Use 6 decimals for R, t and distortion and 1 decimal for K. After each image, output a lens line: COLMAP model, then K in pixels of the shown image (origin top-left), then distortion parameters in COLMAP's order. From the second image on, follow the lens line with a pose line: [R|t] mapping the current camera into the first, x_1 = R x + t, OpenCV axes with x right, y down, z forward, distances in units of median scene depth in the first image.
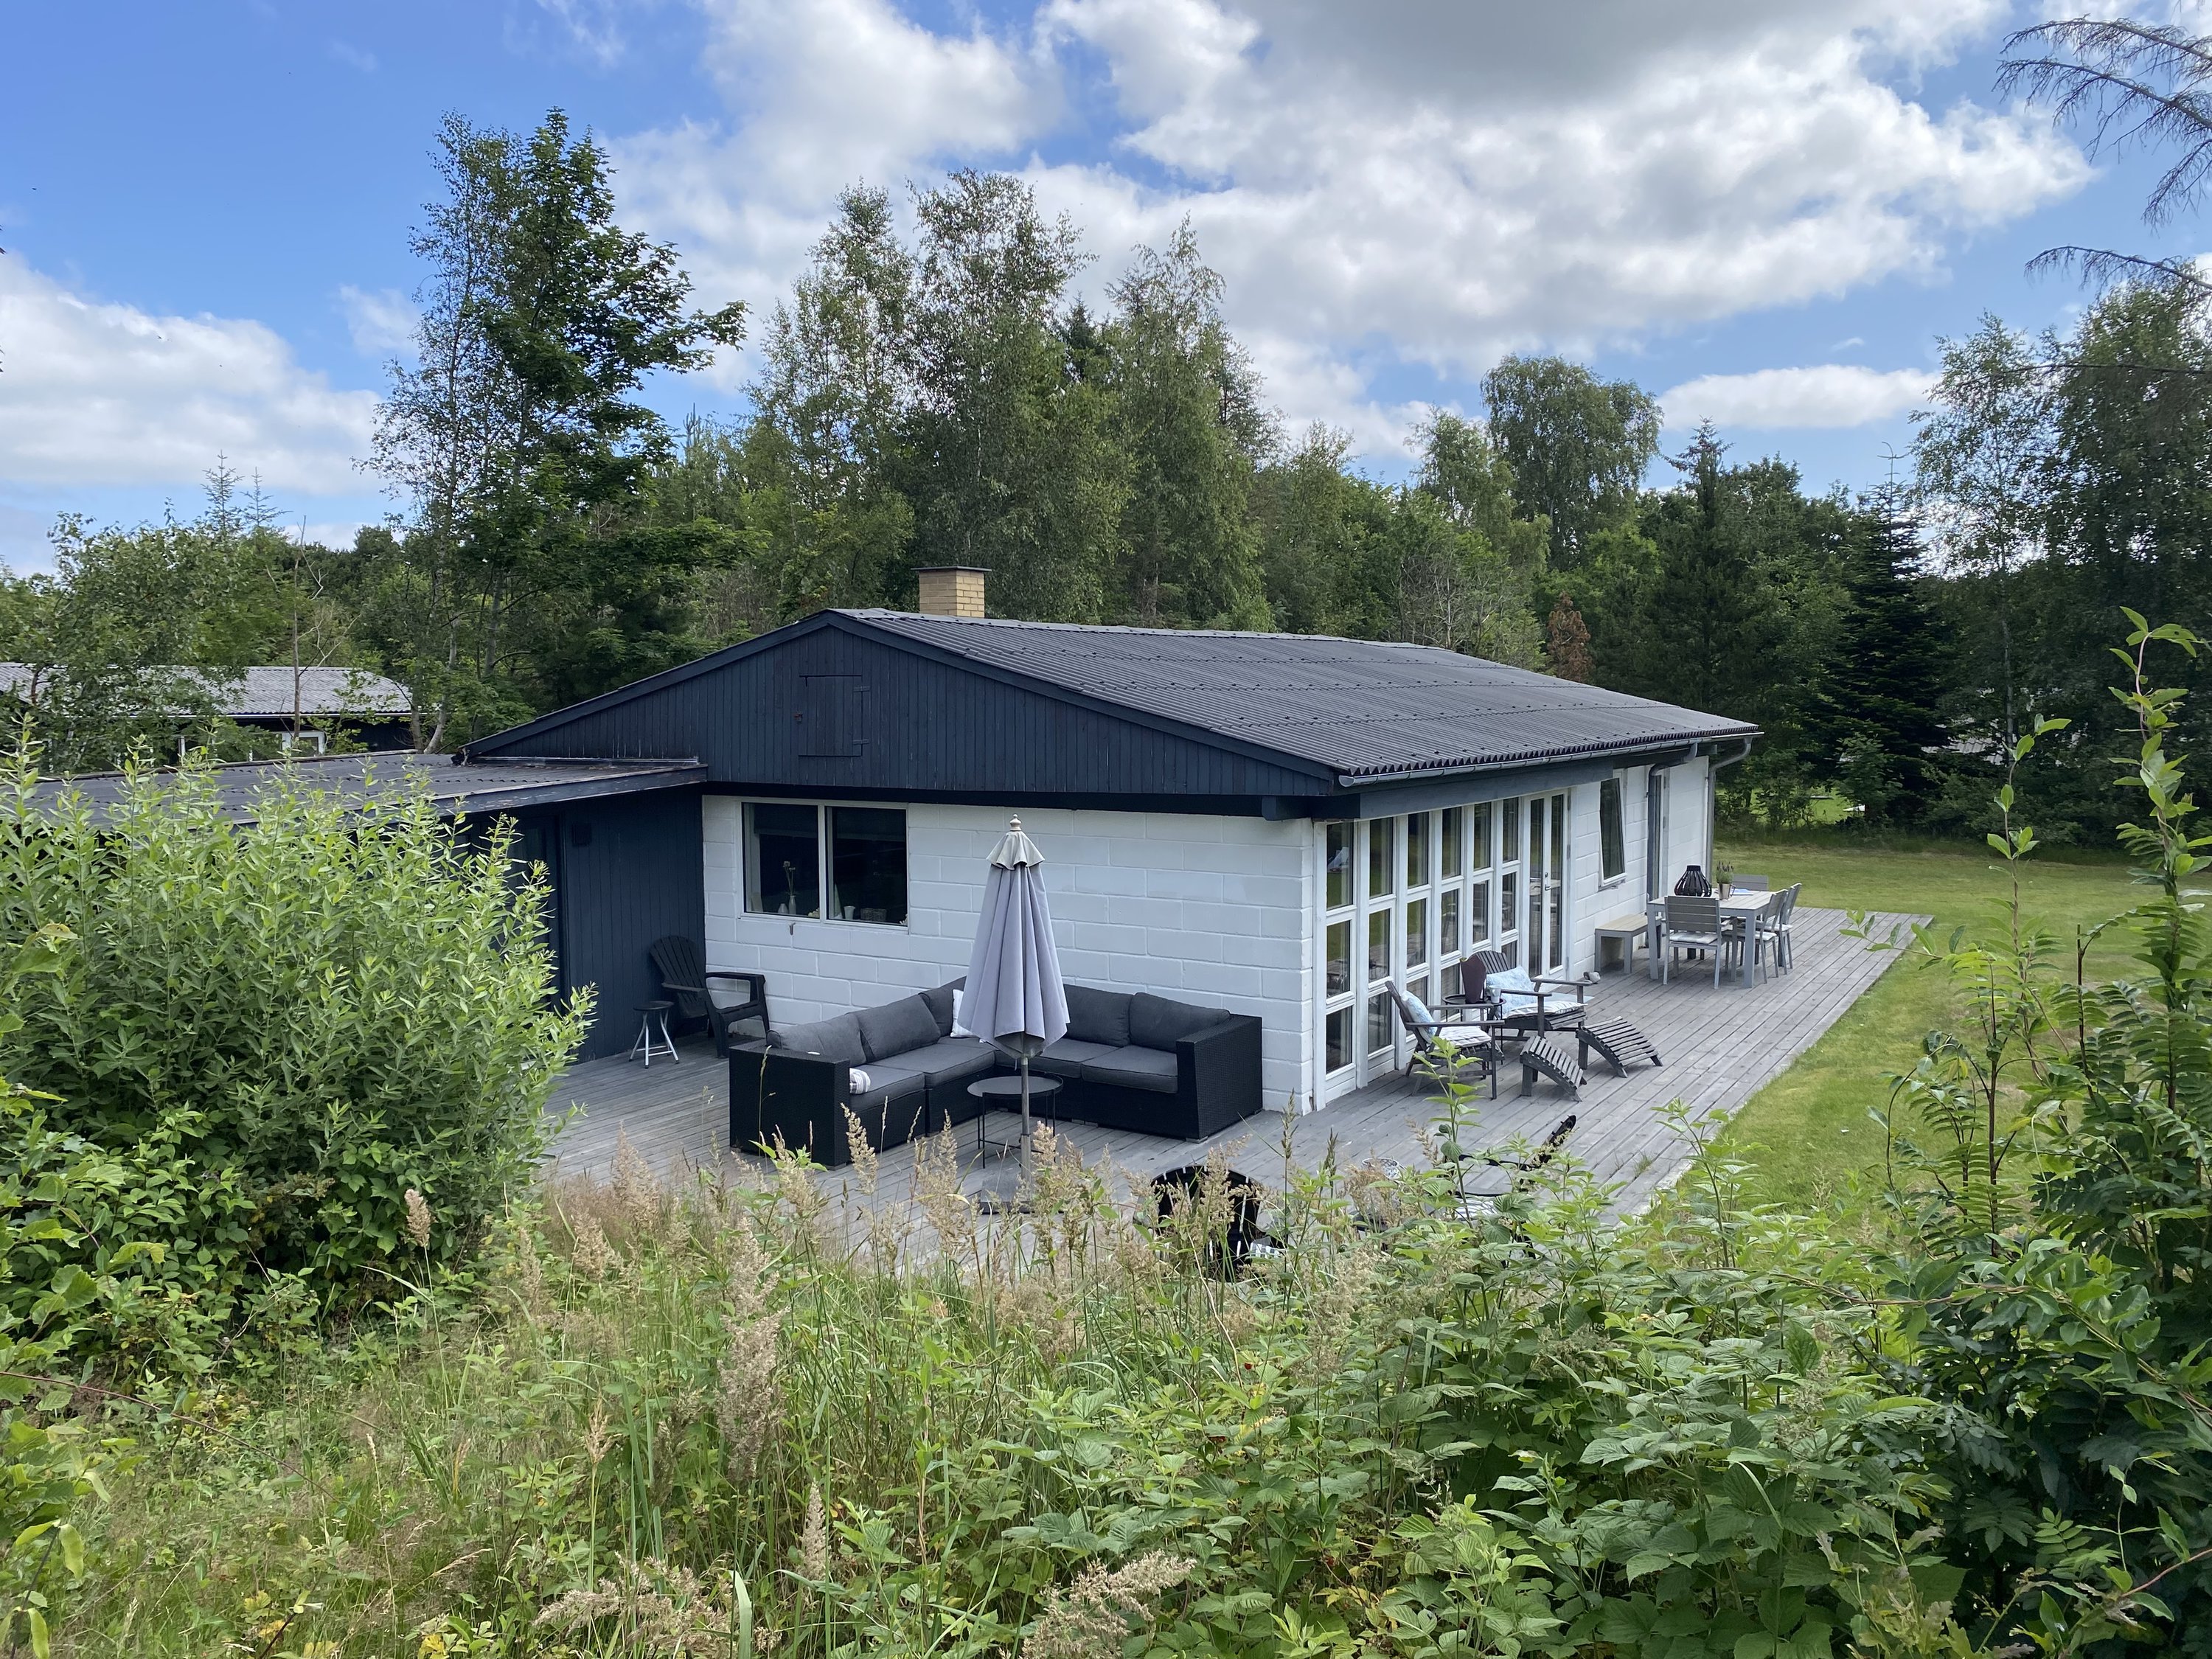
lens RADIAL K [[1707.5, 0, 1111.3], [0, 1707.5, 829.2], [0, 0, 1]] dist [0.002436, -0.013491]
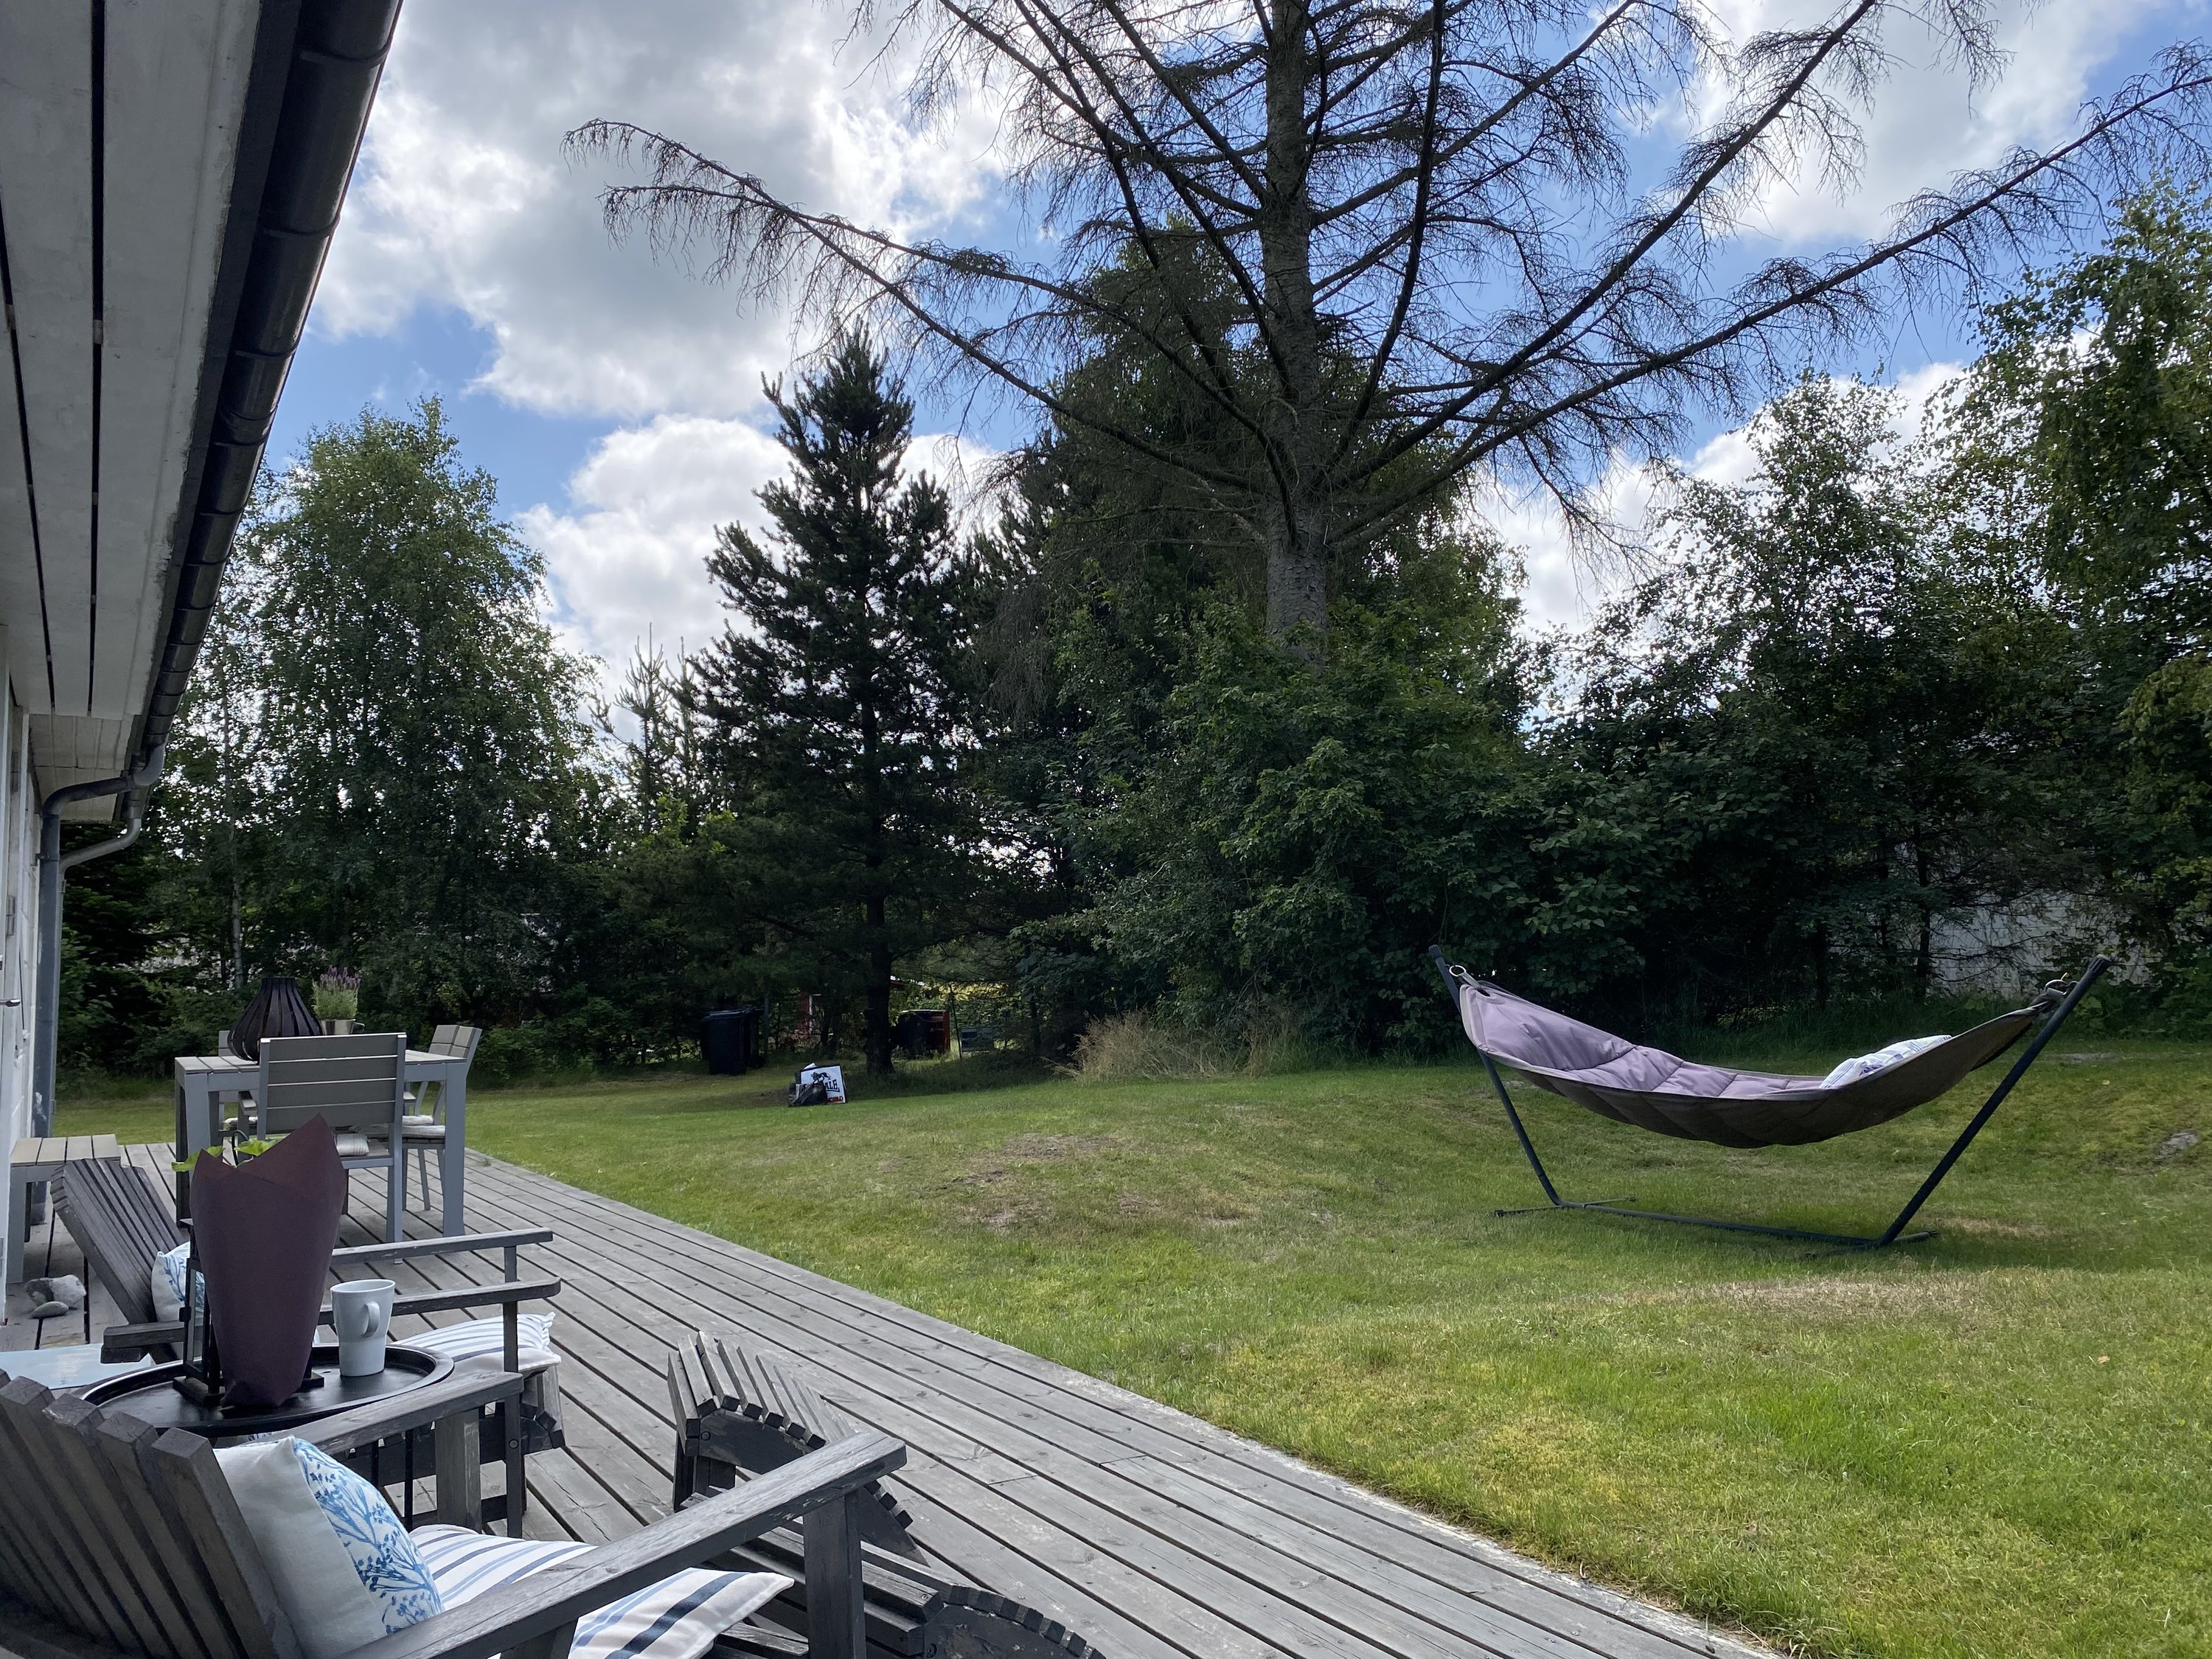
lens RADIAL K [[1676.7, 0, 1106.0], [0, 1676.7, 829.5], [0, 0, 1]] dist [0.017645, -0.007285]
pose [[0.465658, 0.069179, 0.882257, 0.100451], [0.091594, 0.987818, -0.125800, 0.071266], [-0.880212, 0.139389, 0.453649, 0.827263]]
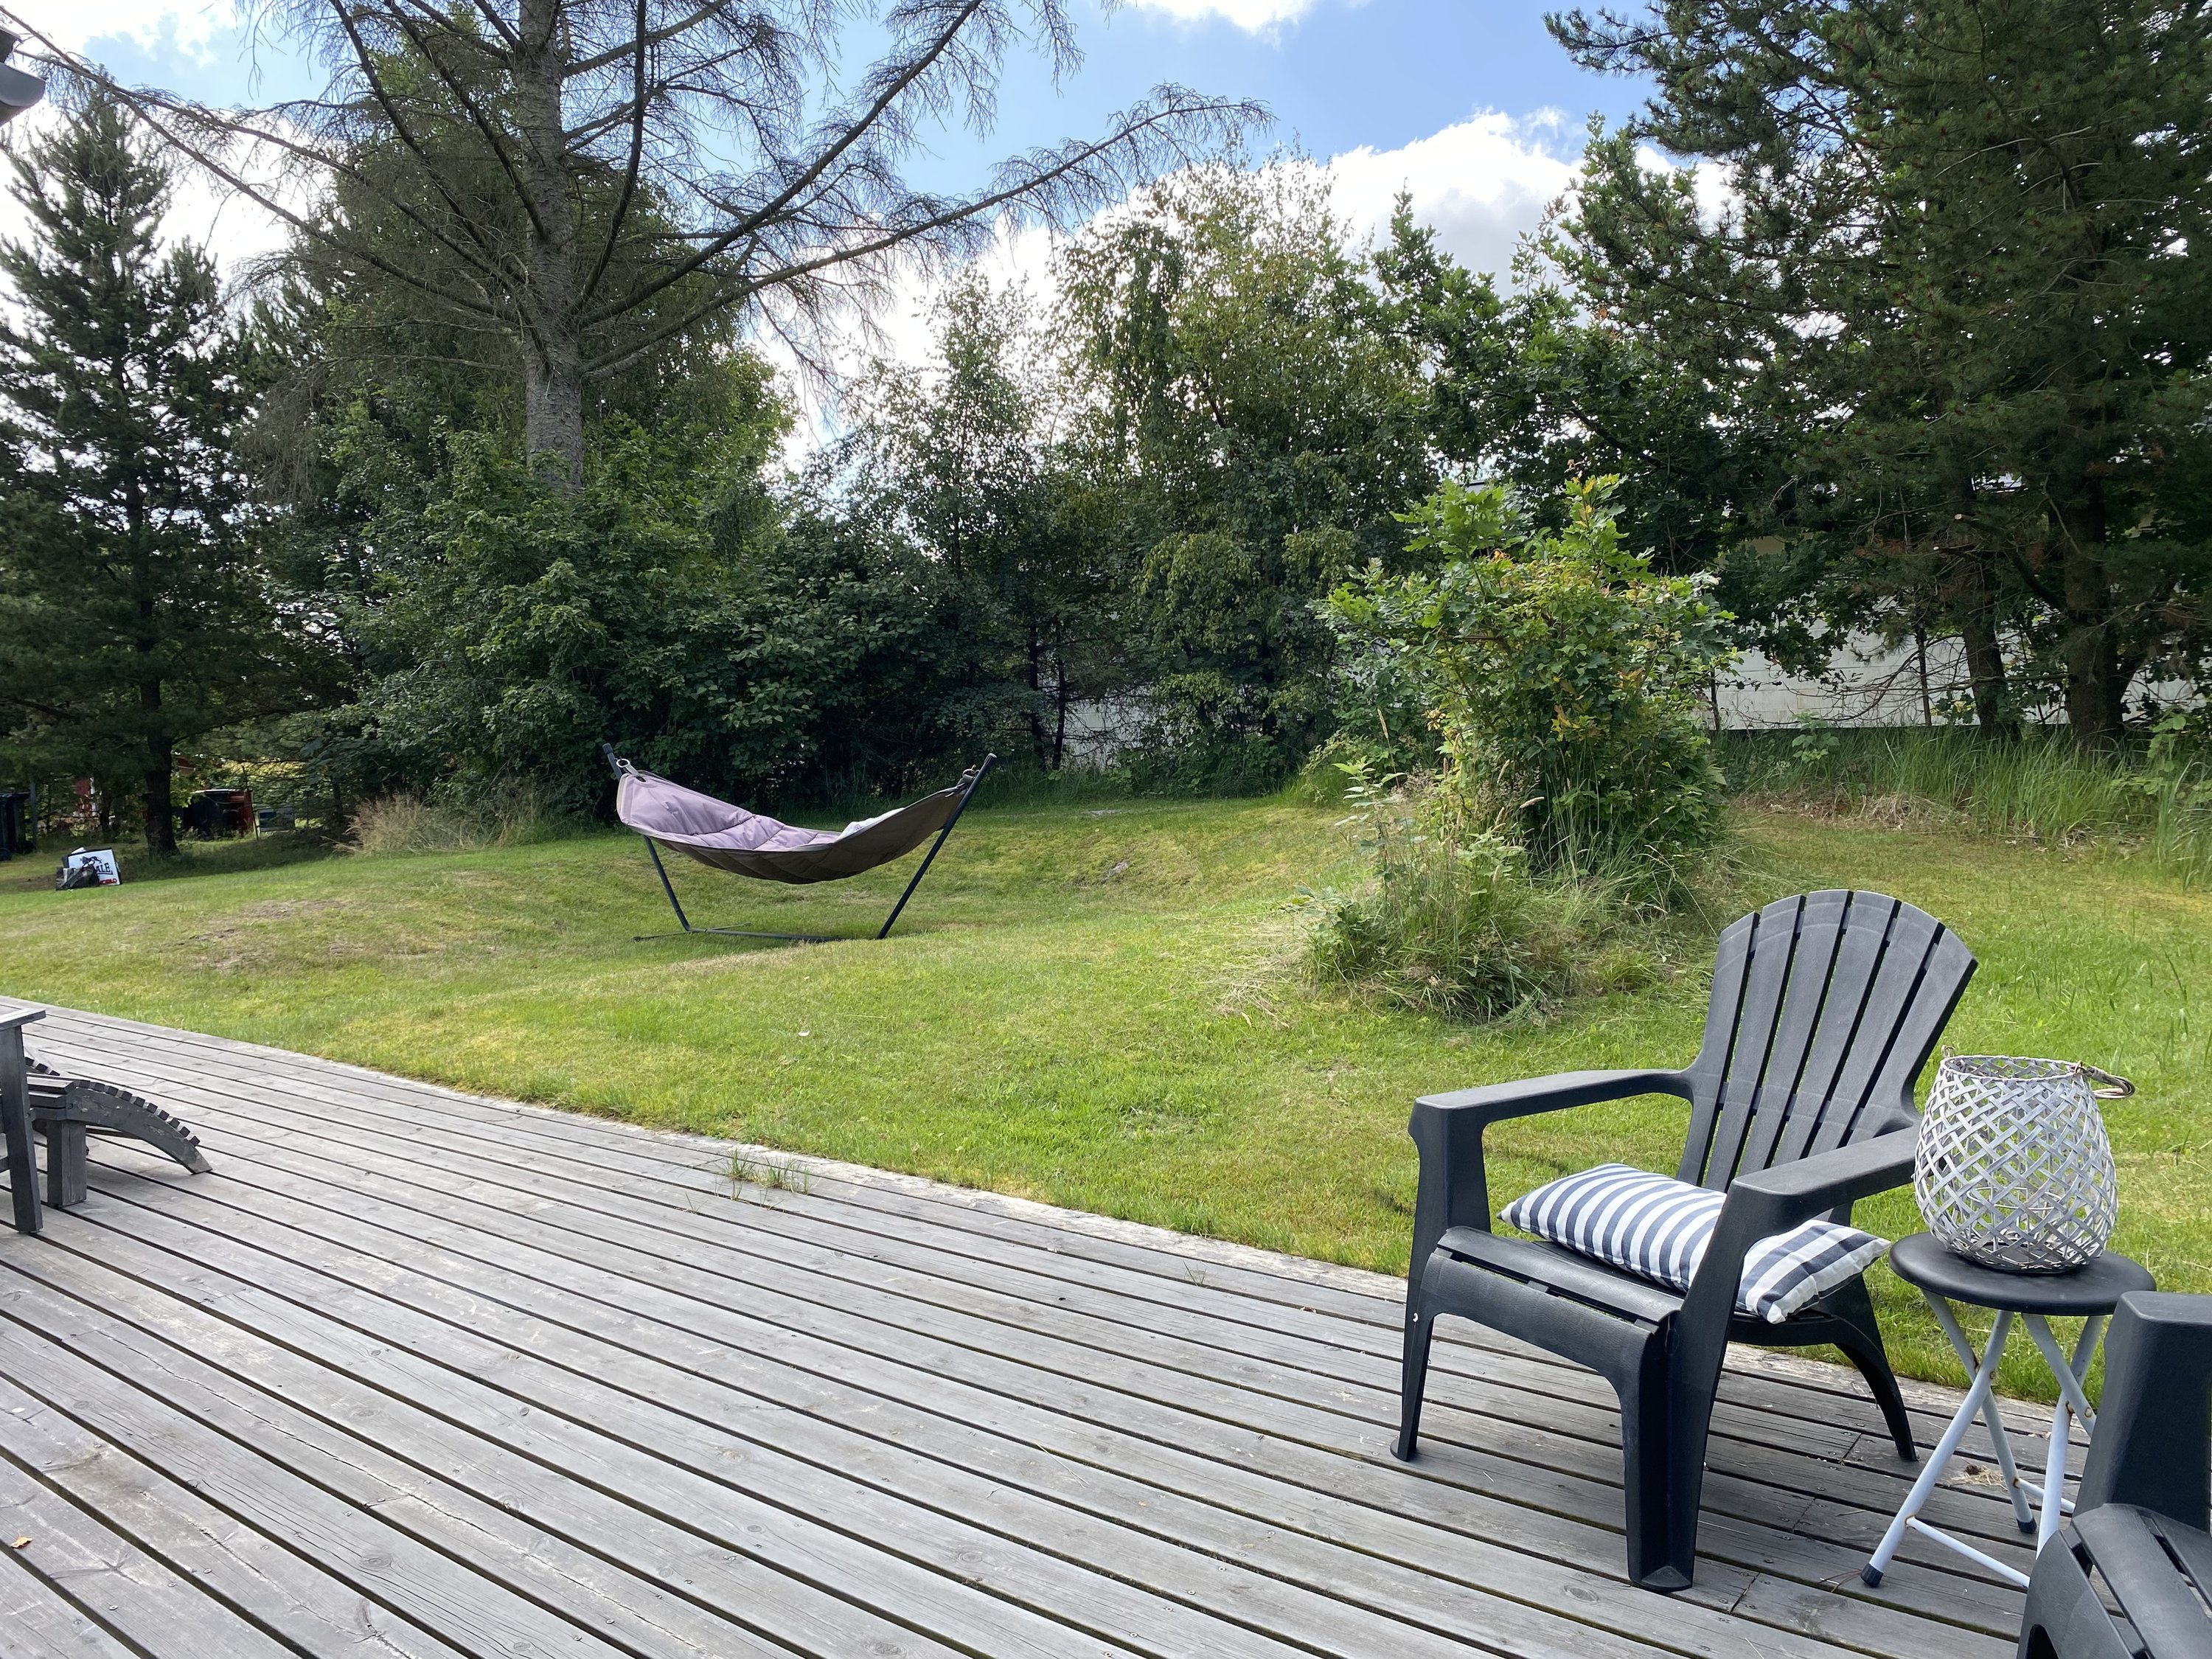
lens RADIAL K [[1668.3, 0, 1099.2], [0, 1668.3, 815.1], [0, 0, 1]] dist [0.017016, -0.034233]
pose [[0.118769, -0.053675, 0.991470, -0.078718], [0.108607, 0.993249, 0.040761, 0.074005], [-0.986964, 0.102840, 0.123796, 0.663933]]
